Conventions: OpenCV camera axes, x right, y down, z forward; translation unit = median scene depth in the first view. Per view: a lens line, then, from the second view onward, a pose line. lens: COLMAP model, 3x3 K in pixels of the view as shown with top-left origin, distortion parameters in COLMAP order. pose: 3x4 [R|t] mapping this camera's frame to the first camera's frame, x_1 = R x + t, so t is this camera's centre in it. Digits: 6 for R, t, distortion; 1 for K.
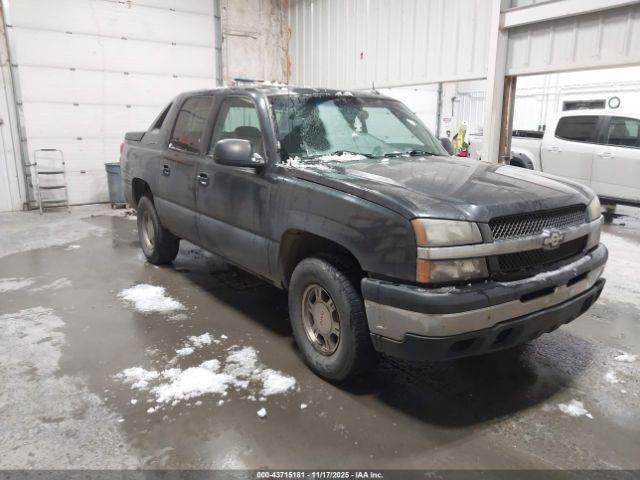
lens RADIAL K [[506.0, 0, 324.3], [0, 506.0, 246.2], [0, 0, 1]] dist [0.037244, -0.014131]
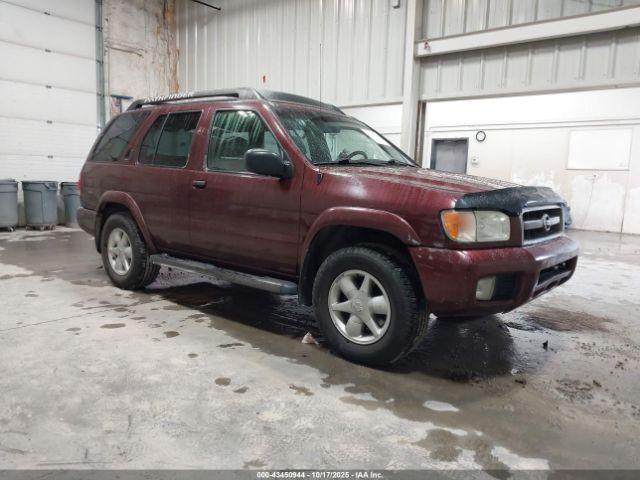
lens RADIAL K [[506.0, 0, 324.1], [0, 506.0, 244.9], [0, 0, 1]] dist [0.037244, -0.014131]
pose [[0.955310, -0.021181, 0.294846, -0.104296], [0.046412, 0.995806, -0.078841, 0.028858], [-0.291940, 0.089002, 0.952287, 0.045078]]
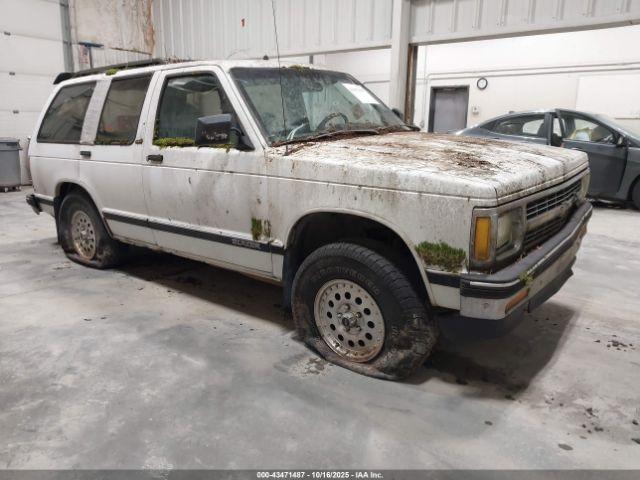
lens RADIAL K [[506.0, 0, 321.1], [0, 506.0, 242.3], [0, 0, 1]] dist [0.037244, -0.014131]
pose [[0.958976, -0.055486, 0.278005, -0.061238], [0.055156, 0.998437, 0.009016, 0.014811], [-0.278070, 0.006688, 0.960537, 0.083548]]
